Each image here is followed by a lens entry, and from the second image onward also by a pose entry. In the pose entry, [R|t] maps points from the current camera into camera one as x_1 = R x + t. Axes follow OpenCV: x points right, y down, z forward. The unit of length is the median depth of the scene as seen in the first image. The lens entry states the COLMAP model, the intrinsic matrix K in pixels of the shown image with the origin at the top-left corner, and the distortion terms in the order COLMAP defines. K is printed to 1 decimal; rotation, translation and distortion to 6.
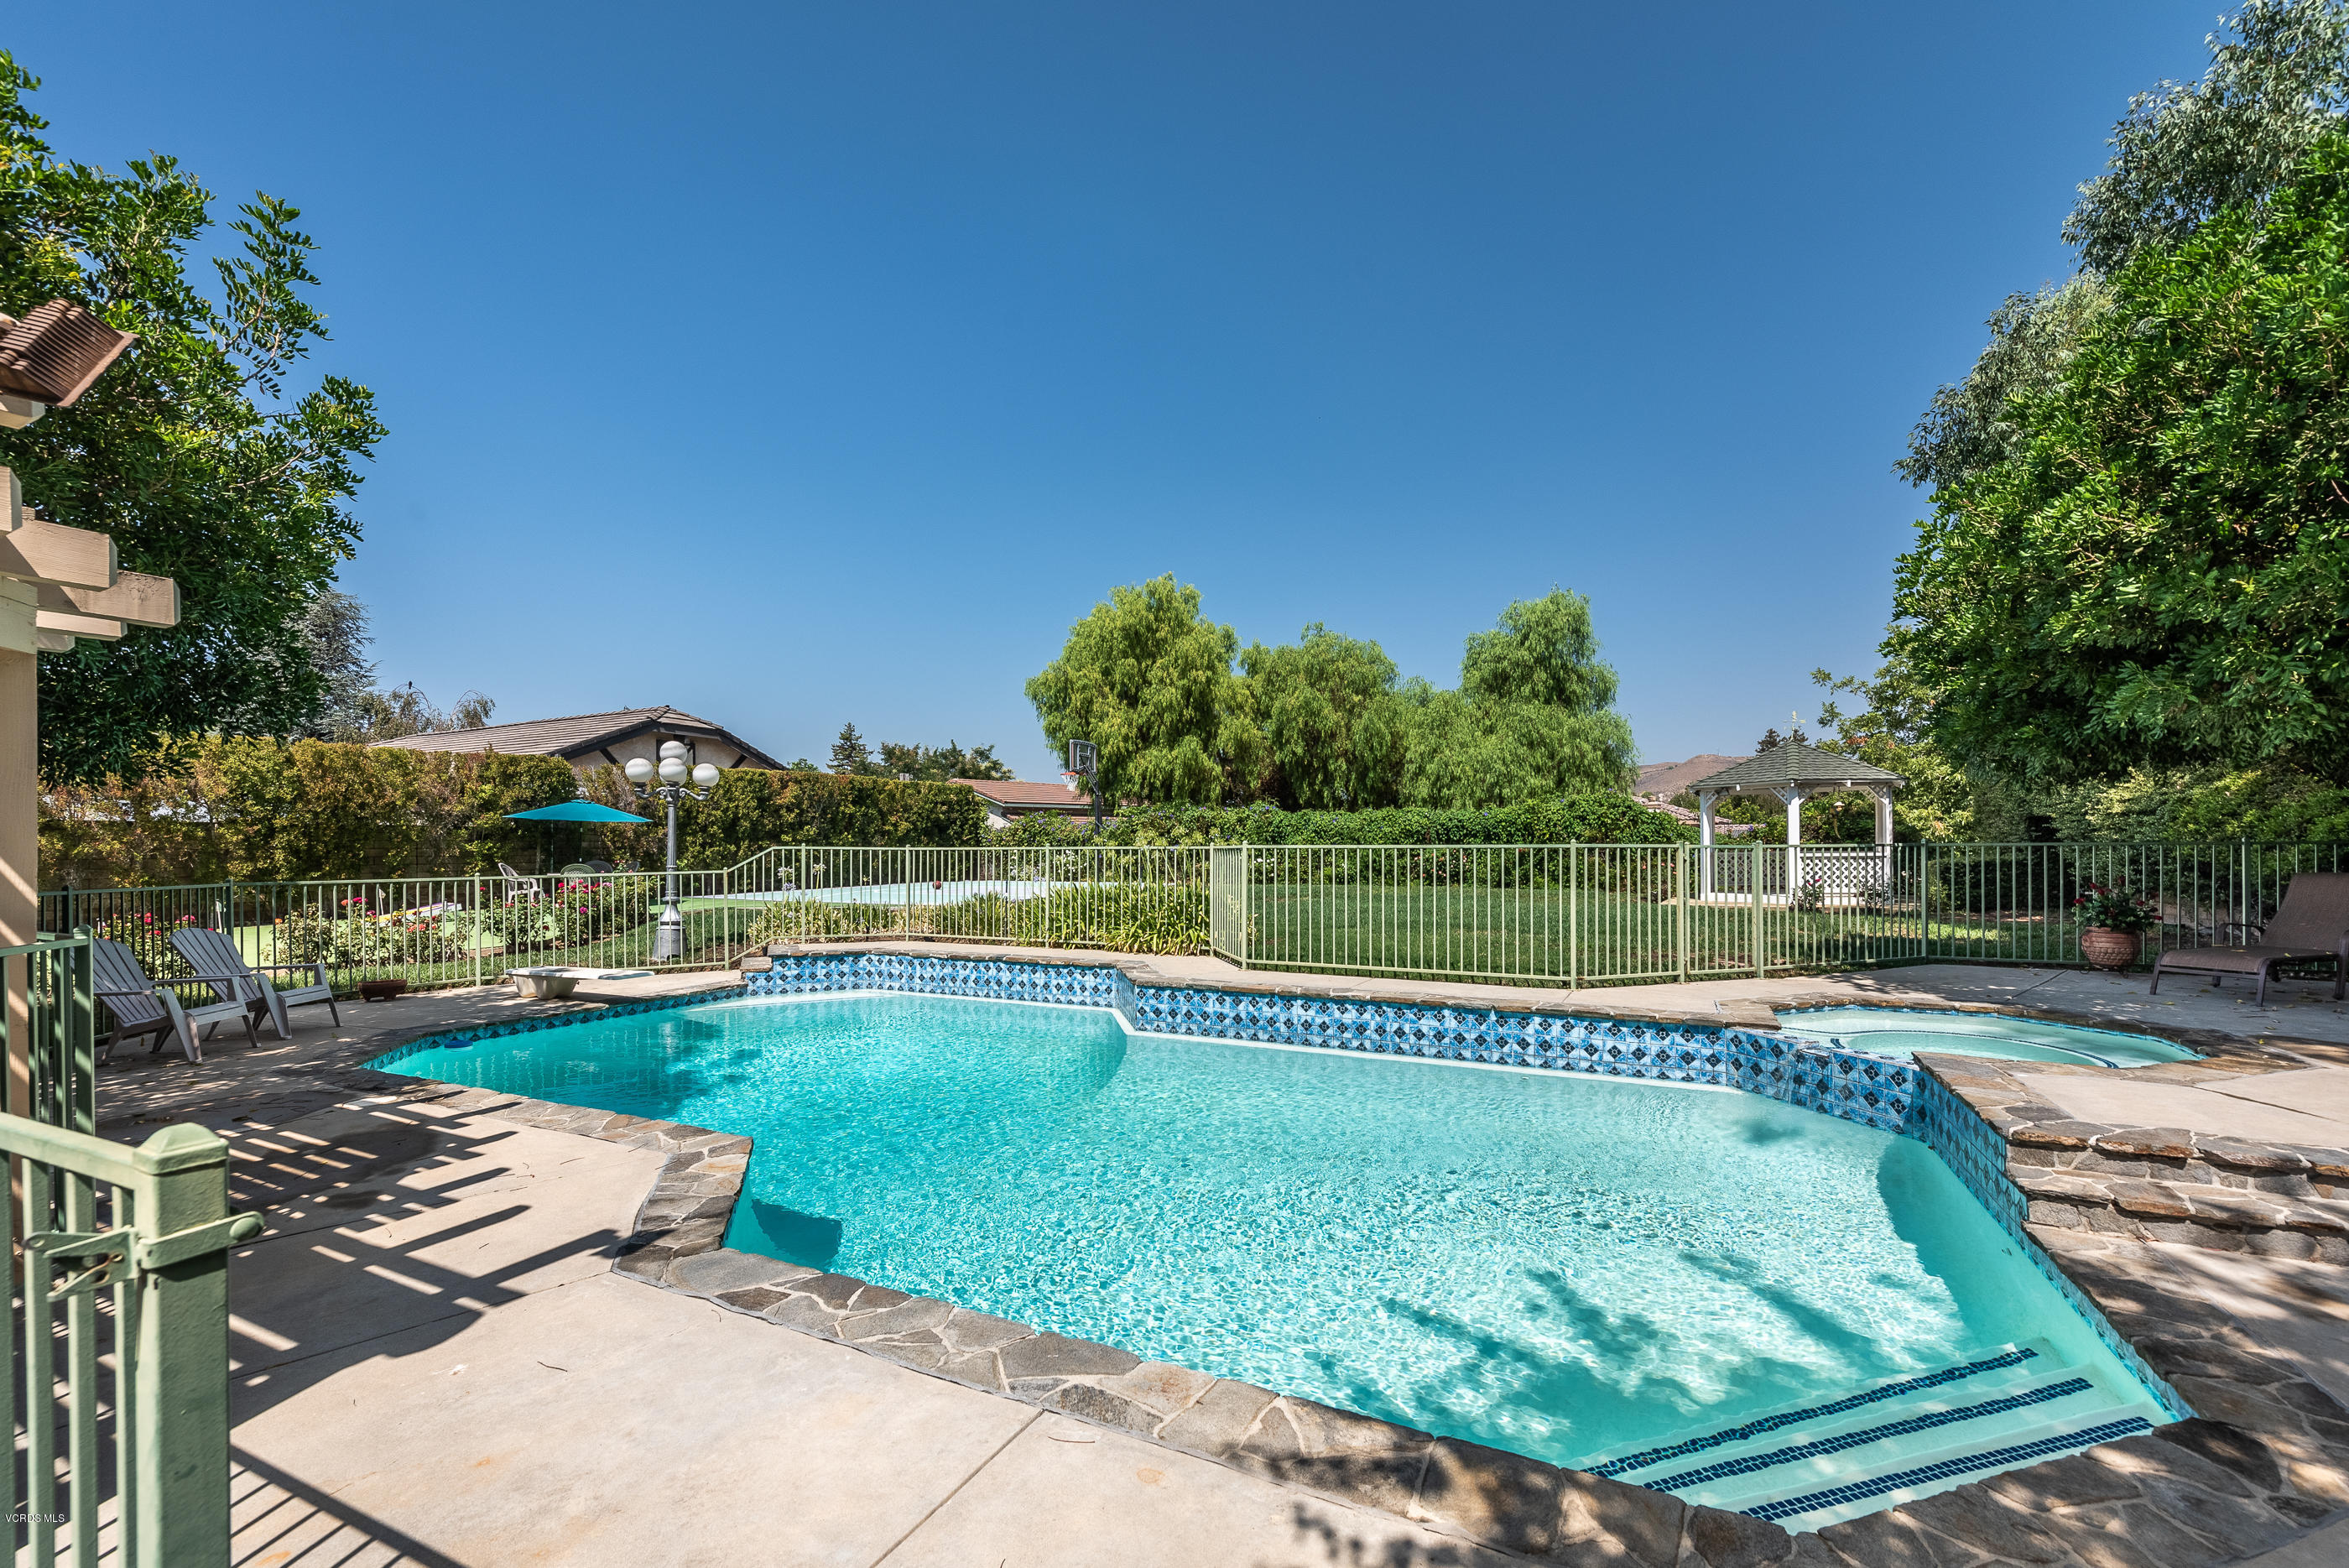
lens RADIAL K [[931.6, 0, 1194.9], [0, 931.6, 858.2], [0, 0, 1]] dist [-0.000057, -0.000617]
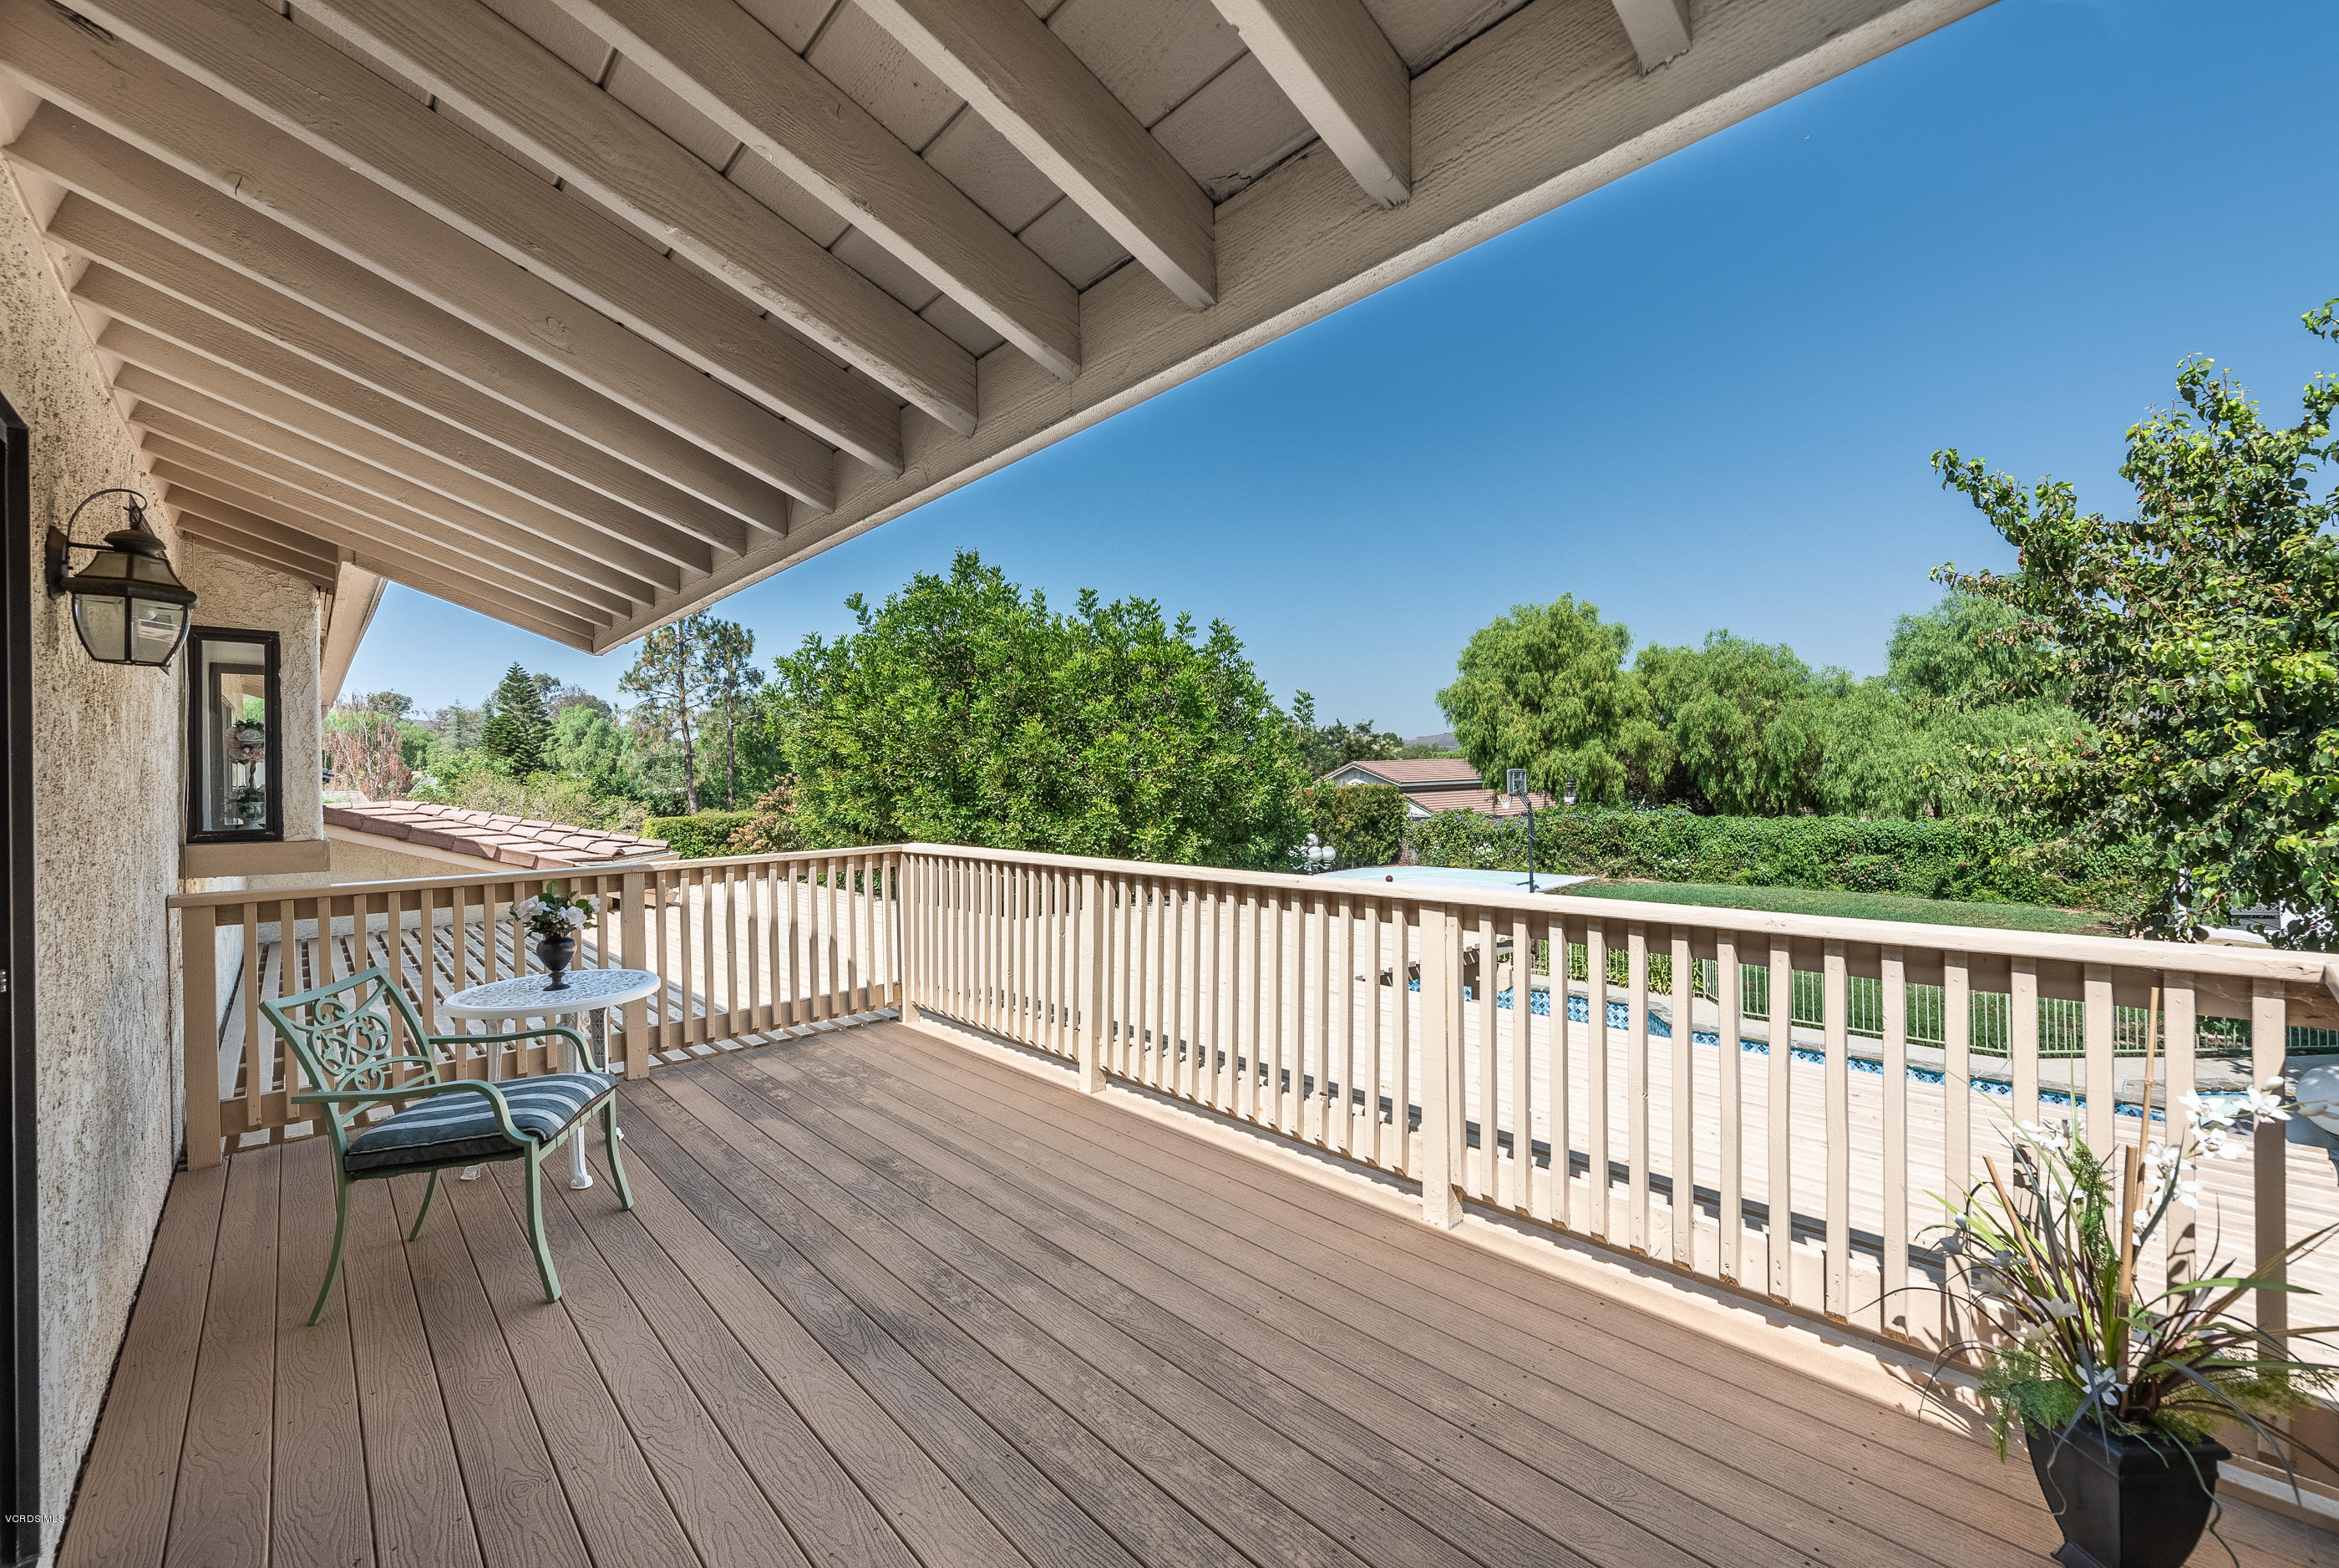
lens RADIAL K [[927.6, 0, 1159.8], [0, 927.6, 775.8], [0, 0, 1]] dist [-0.000057, -0.000617]
pose [[0.928349, -0.017881, -0.371279, -0.093554], [0.013758, 0.999811, -0.013752, -0.096632], [0.371455, 0.007658, 0.928419, -0.288966]]
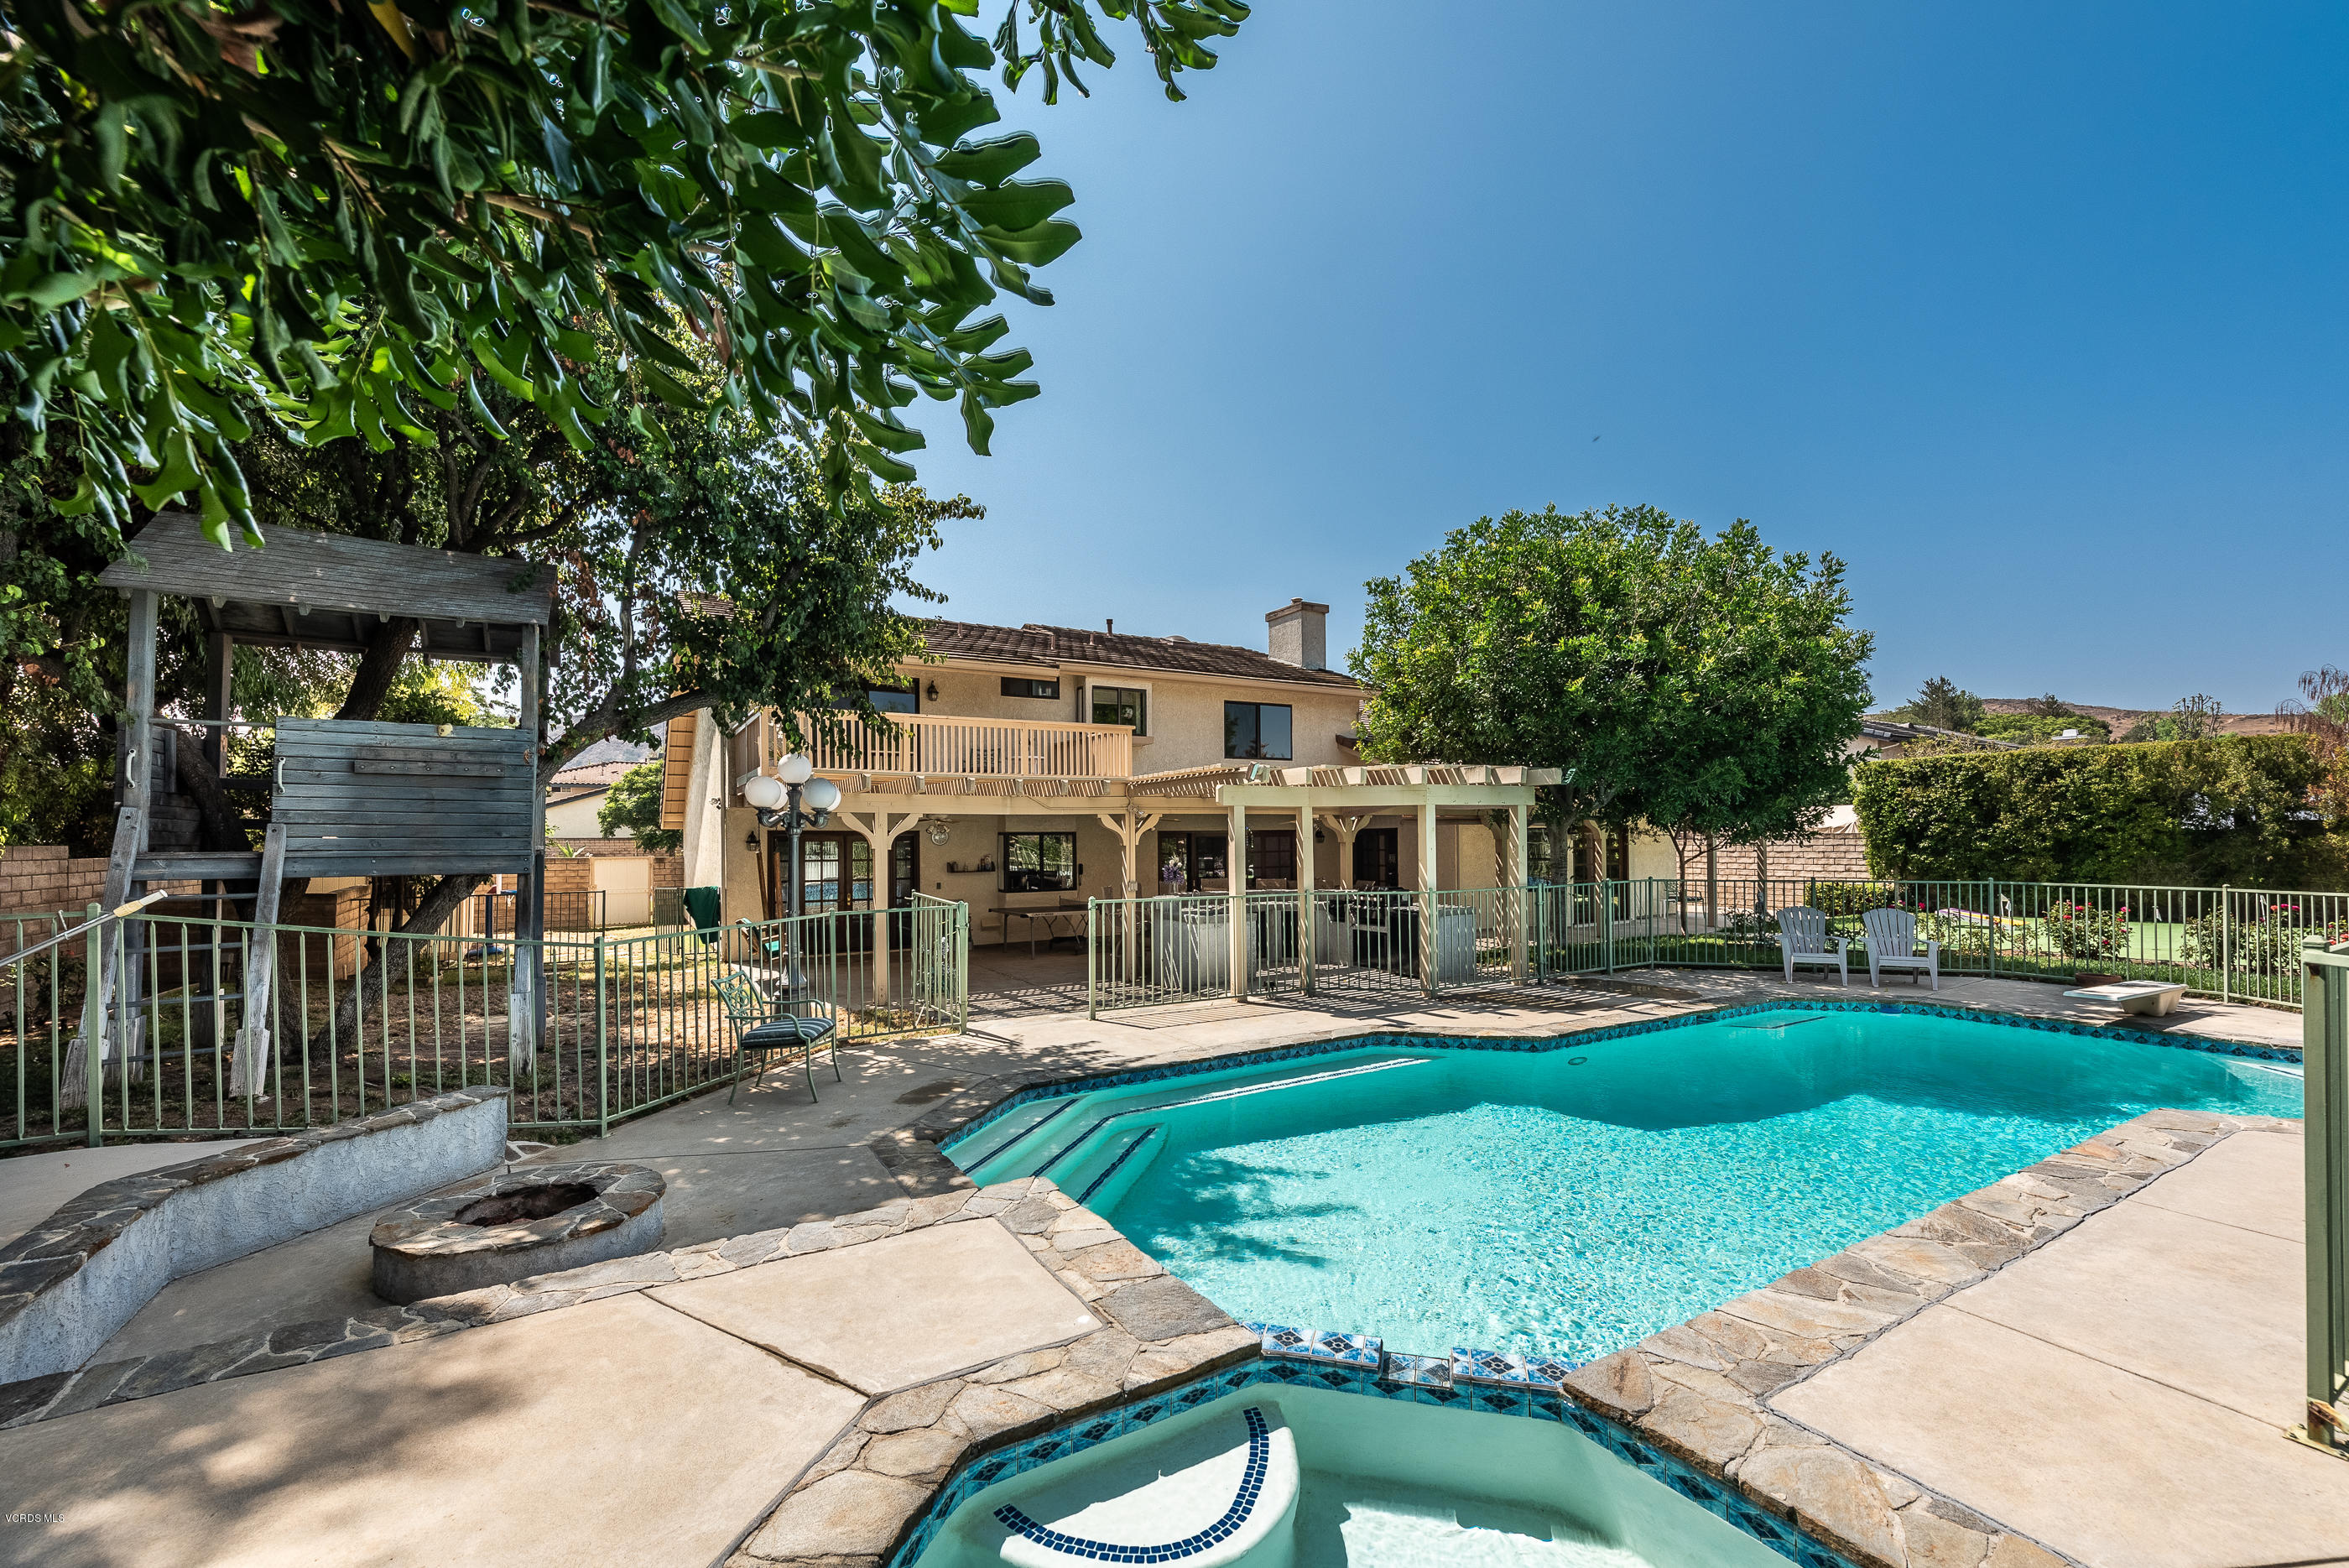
lens RADIAL K [[931.6, 0, 1163.0], [0, 931.6, 837.4], [0, 0, 1]] dist [-0.000057, -0.000617]
pose [[-0.562744, 0.007653, -0.826596, 0.248851], [0.000018, 0.999957, 0.009246, -0.016422], [0.826631, 0.005188, -0.562720, 0.253468]]
